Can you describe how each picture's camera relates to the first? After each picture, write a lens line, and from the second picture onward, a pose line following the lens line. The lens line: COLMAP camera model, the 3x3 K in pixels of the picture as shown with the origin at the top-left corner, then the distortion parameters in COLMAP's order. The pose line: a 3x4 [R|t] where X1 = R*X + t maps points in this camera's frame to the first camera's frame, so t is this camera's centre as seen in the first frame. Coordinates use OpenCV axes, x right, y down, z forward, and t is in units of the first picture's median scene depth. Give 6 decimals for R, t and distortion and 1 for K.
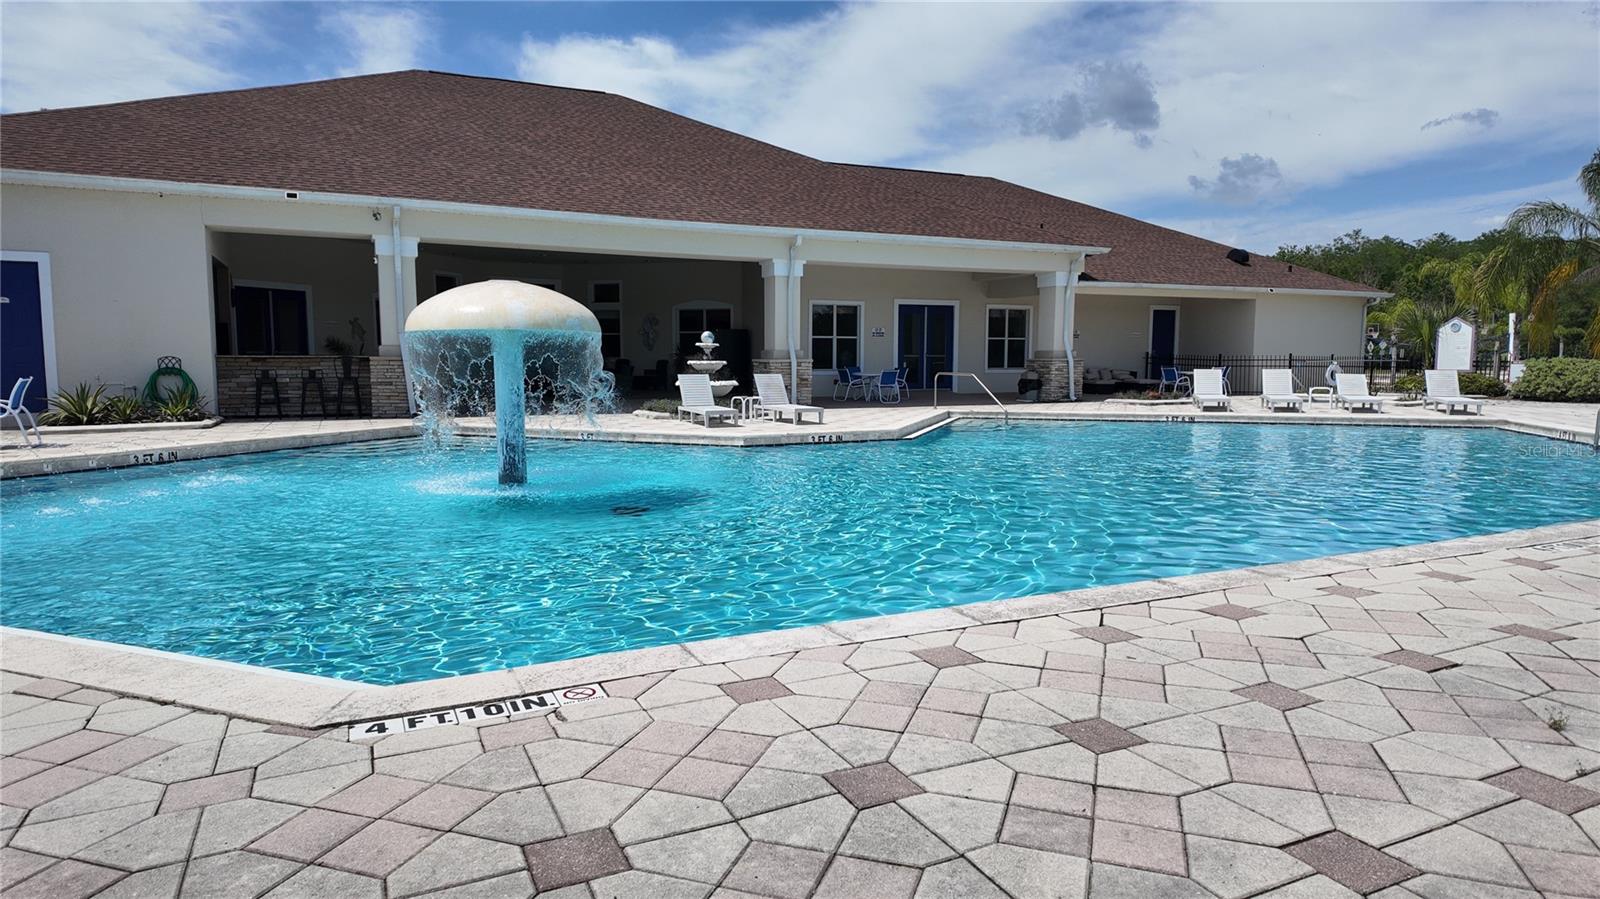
lens RADIAL K [[956.4, 0, 791.2], [0, 956.4, 445.4], [0, 0, 1]] dist [0.003367, 0.000809]
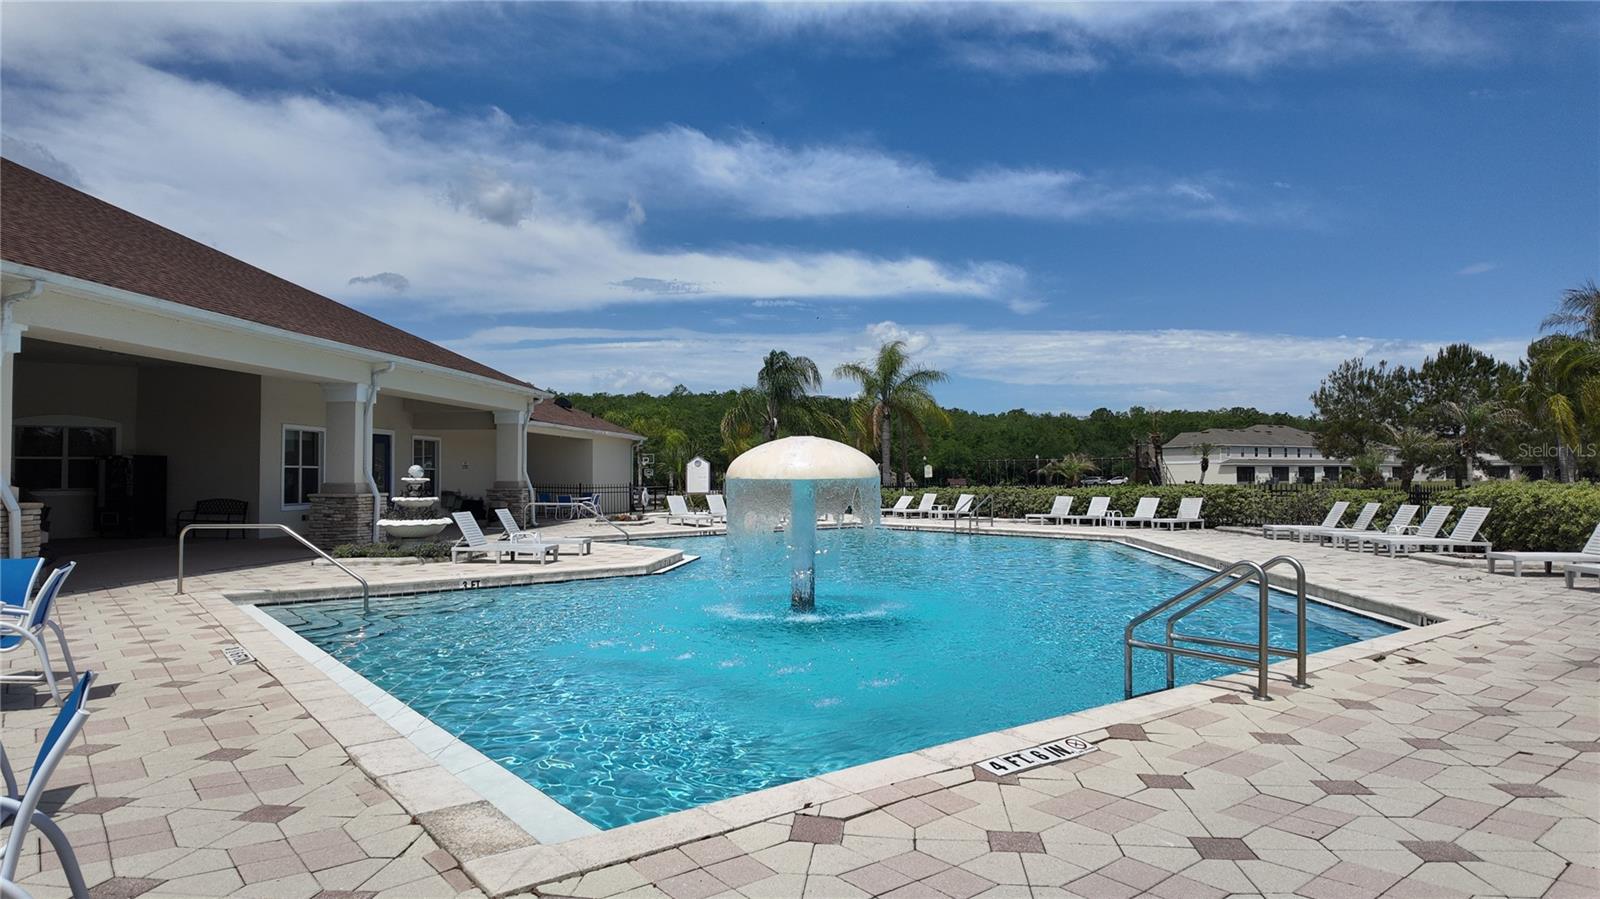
lens RADIAL K [[956.4, 0, 791.2], [0, 956.4, 445.4], [0, 0, 1]] dist [0.003367, 0.000809]
pose [[0.539560, 0.026378, 0.841534, -0.415498], [0.082934, 0.992983, -0.084300, -0.020195], [-0.837853, 0.115277, 0.533586, 0.137822]]
